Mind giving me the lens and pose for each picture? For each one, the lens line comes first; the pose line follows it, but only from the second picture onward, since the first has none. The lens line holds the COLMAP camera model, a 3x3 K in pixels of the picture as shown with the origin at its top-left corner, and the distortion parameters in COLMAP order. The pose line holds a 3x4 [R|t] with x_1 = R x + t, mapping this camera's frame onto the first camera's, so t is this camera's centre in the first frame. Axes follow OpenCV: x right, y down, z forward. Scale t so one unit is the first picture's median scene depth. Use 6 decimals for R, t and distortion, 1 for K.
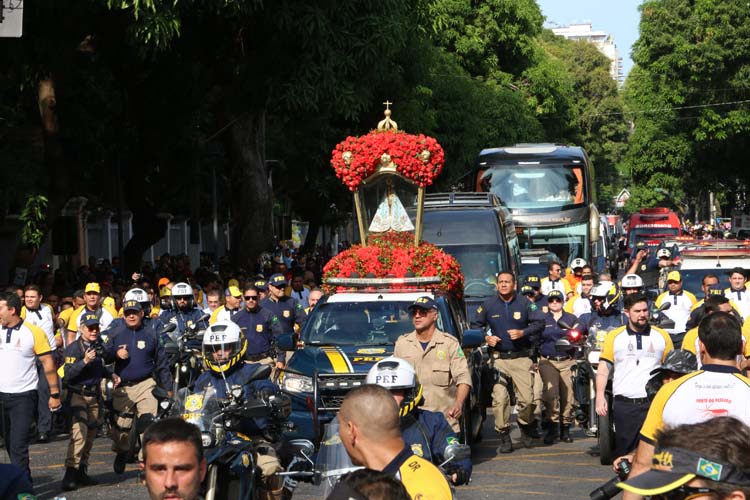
lens RADIAL K [[2934.9, 0, 375.0], [0, 2934.9, 250.0], [0, 0, 1]] dist [1.354760, 6.554768]
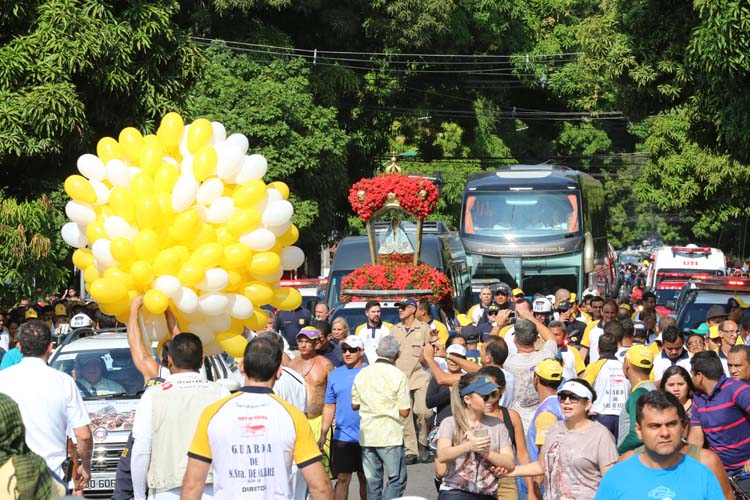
lens RADIAL K [[4149.0, 0, 375.0], [0, 4149.0, 250.0], [0, 0, 1]] dist [0.043817, -0.042433]
pose [[0.999922, 0.010094, -0.007390, 0.009993], [-0.010163, 0.999905, -0.009345, 0.008891], [0.007295, 0.009419, 0.999929, -0.790669]]
